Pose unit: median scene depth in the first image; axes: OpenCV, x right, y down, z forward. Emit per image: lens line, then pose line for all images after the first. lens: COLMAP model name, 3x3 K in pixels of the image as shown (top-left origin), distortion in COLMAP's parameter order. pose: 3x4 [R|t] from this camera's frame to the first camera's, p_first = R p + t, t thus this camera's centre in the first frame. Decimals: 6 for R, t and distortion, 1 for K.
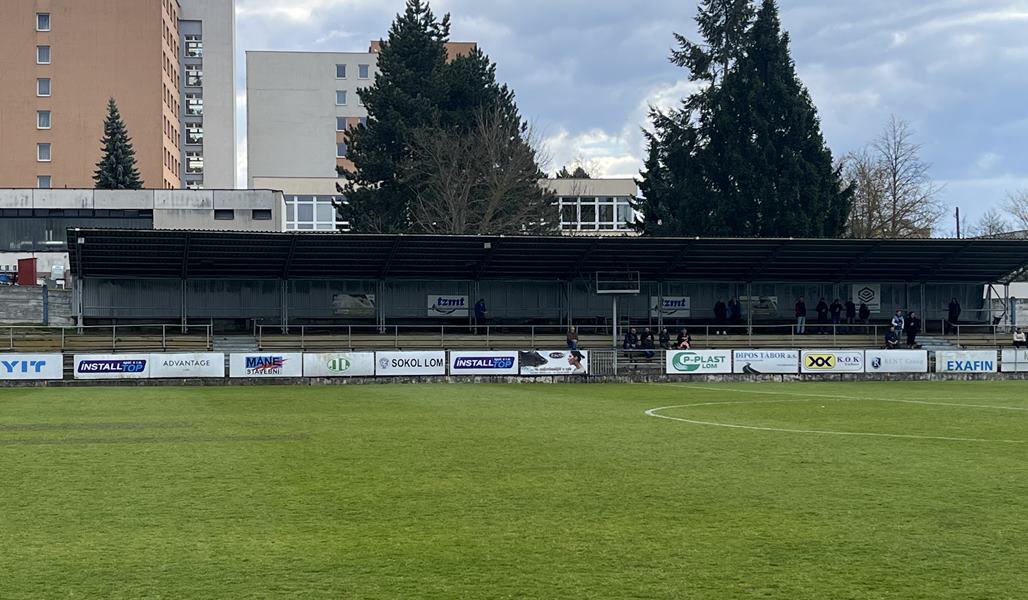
lens RADIAL K [[1707.8, 0, 515.9], [0, 1707.8, 318.7], [0, 0, 1]] dist [0.061539, 0.000000]
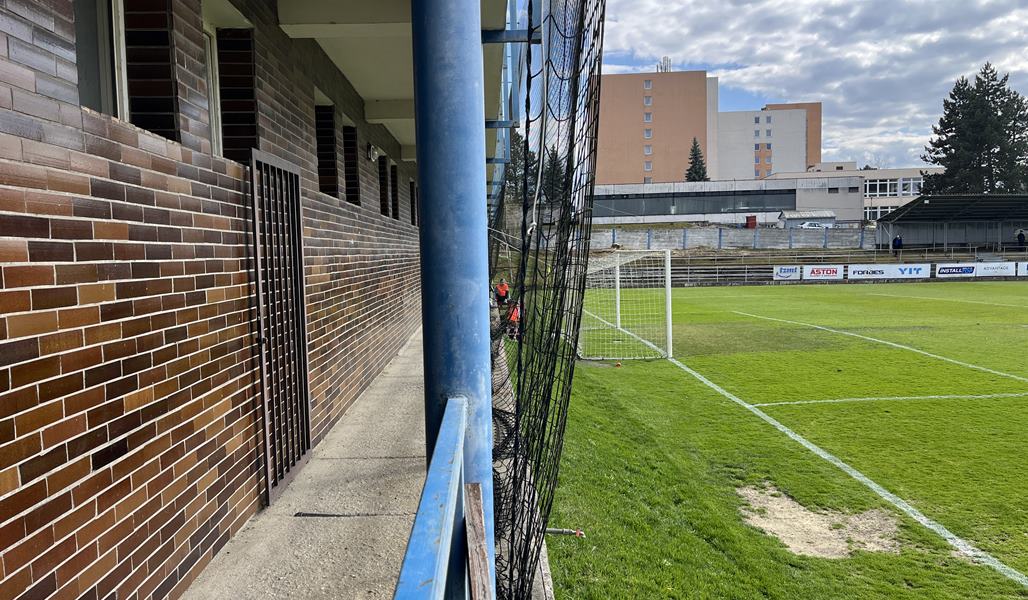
lens RADIAL K [[789.2, 0, 515.5], [0, 789.2, 303.6], [0, 0, 1]] dist [0.047259, -0.050912]
pose [[0.980590, -0.003414, -0.196039, -0.475708], [0.017387, 0.997423, 0.069602, -0.003621], [0.195296, -0.071659, 0.978123, 0.071409]]
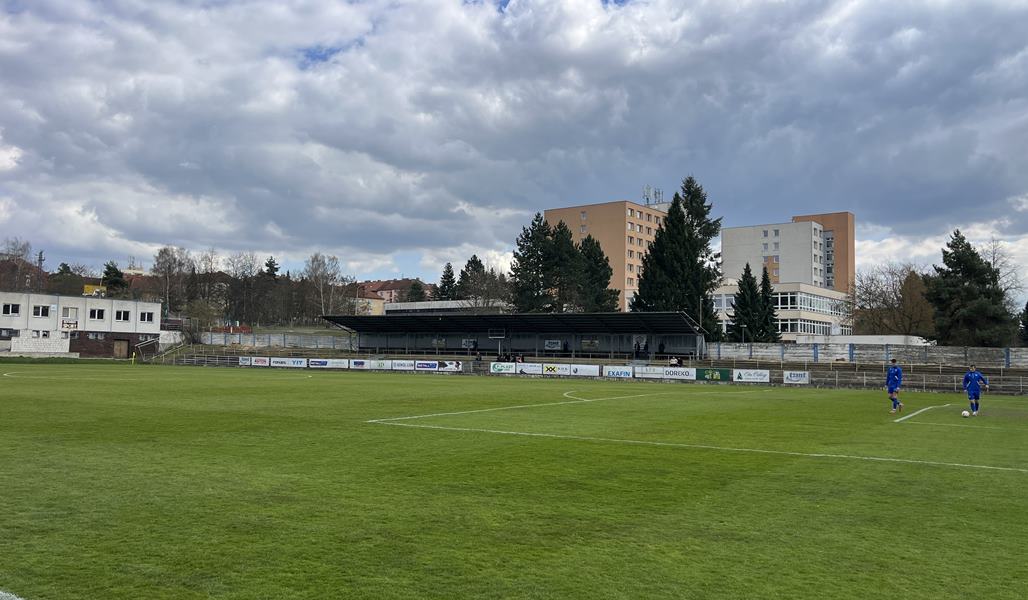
lens RADIAL K [[814.5, 0, 516.7], [0, 814.5, 295.6], [0, 0, 1]] dist [0.058195, -0.046893]
pose [[0.729399, -0.035101, -0.683187, 0.860746], [-0.015452, 0.997583, -0.067750, 0.001965], [0.683914, 0.059974, 0.727093, 0.195906]]
